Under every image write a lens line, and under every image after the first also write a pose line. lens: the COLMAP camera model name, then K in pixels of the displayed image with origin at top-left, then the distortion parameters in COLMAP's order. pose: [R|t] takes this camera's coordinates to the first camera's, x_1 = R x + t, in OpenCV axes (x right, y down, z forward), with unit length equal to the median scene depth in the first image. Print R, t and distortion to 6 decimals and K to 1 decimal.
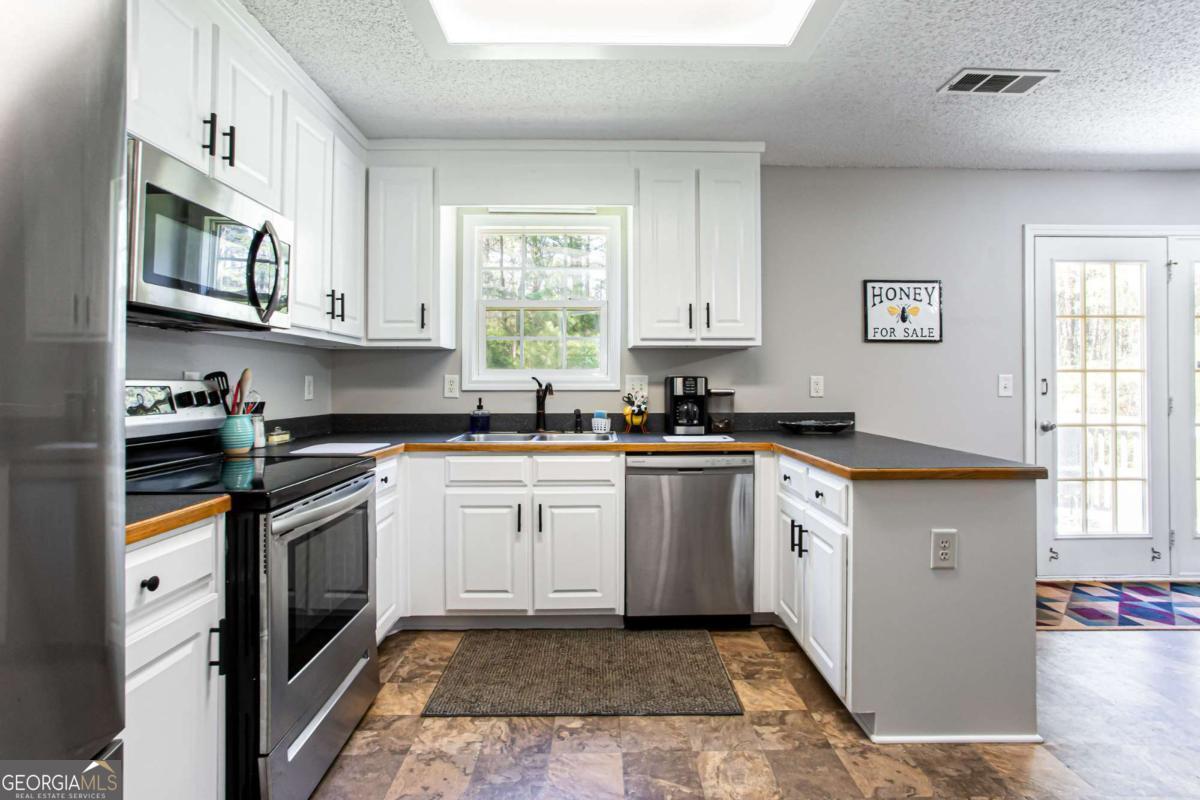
lens RADIAL K [[606.2, 0, 602.6], [0, 606.2, 377.2], [0, 0, 1]] dist [-0.050171, 0.030974]
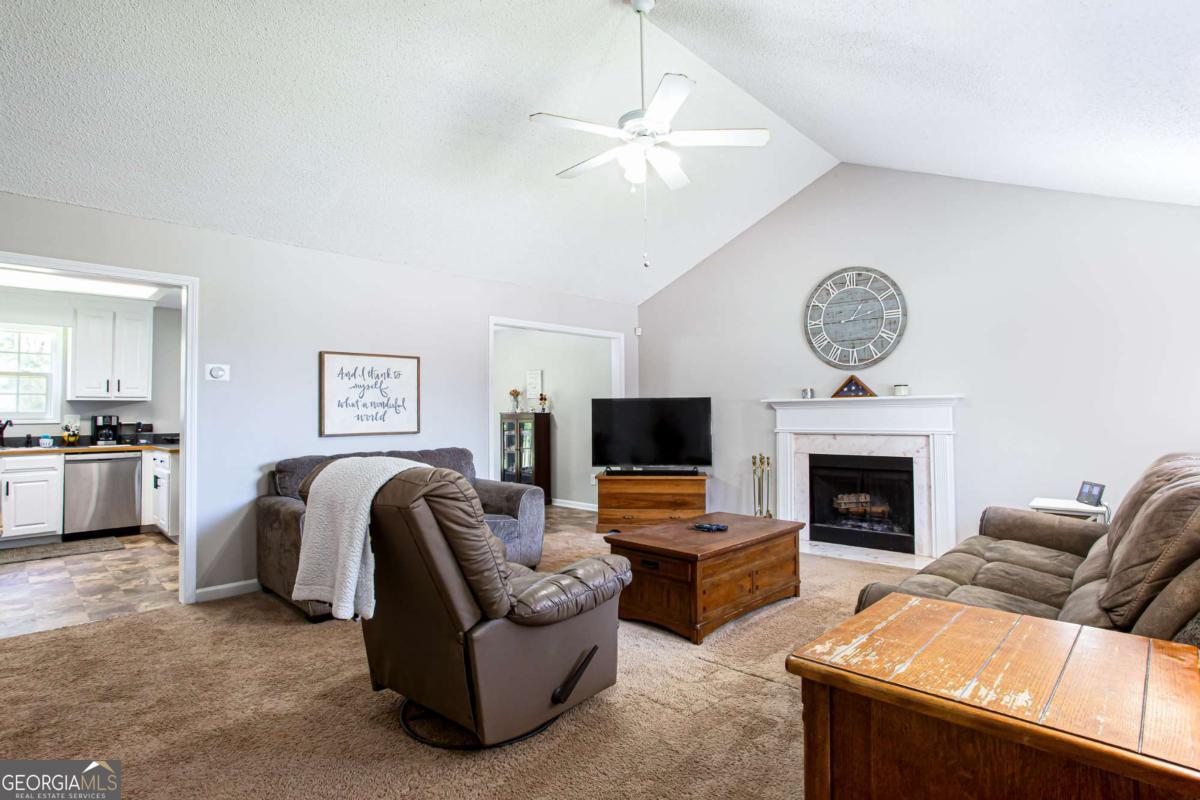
lens RADIAL K [[594.3, 0, 592.0], [0, 594.3, 394.1], [0, 0, 1]] dist [-0.016499, 0.000925]
pose [[0.710181, 0.017584, 0.703800, -0.081469], [0.002120, 0.999630, -0.027114, -0.015964], [-0.704016, 0.020748, 0.709881, -1.438145]]
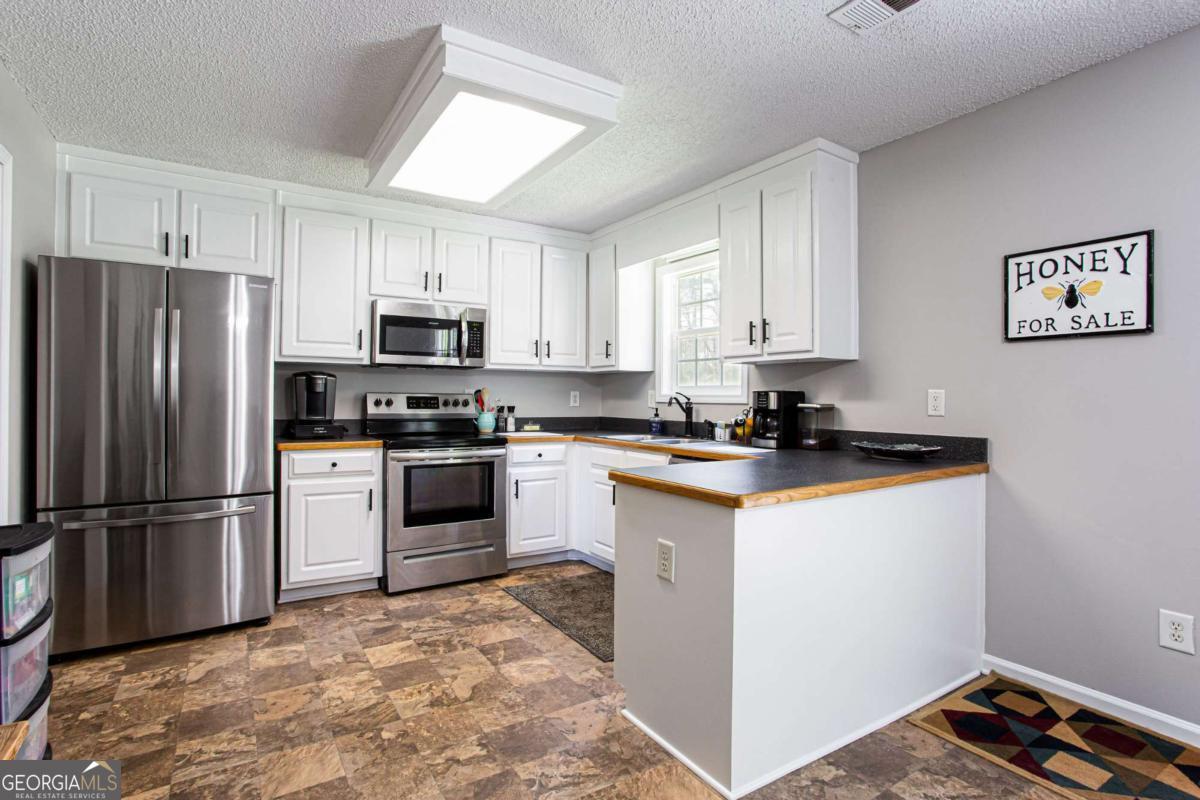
lens RADIAL K [[594.3, 0, 592.0], [0, 594.3, 394.1], [0, 0, 1]] dist [-0.016499, 0.000925]
pose [[0.510875, -0.000494, -0.859655, 0.834806], [-0.000764, 0.999999, -0.001029, 0.005551], [0.859655, 0.001183, 0.510874, 0.224535]]
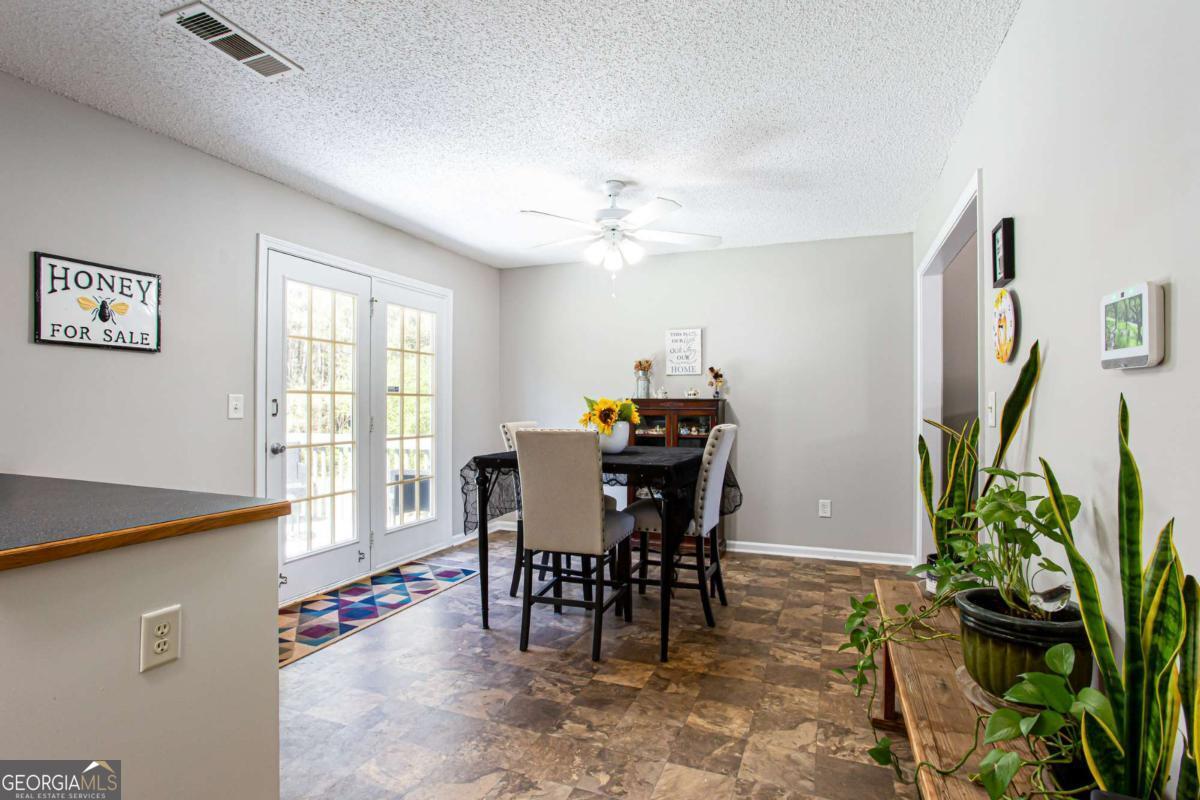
lens RADIAL K [[584.4, 0, 590.8], [0, 584.4, 400.6], [0, 0, 1]] dist [-0.049527, 0.028383]
pose [[0.398534, 0.006487, 0.917131, 0.100924], [-0.009663, 0.999949, -0.002874, 0.002355], [-0.917103, -0.007717, 0.398576, 0.177225]]
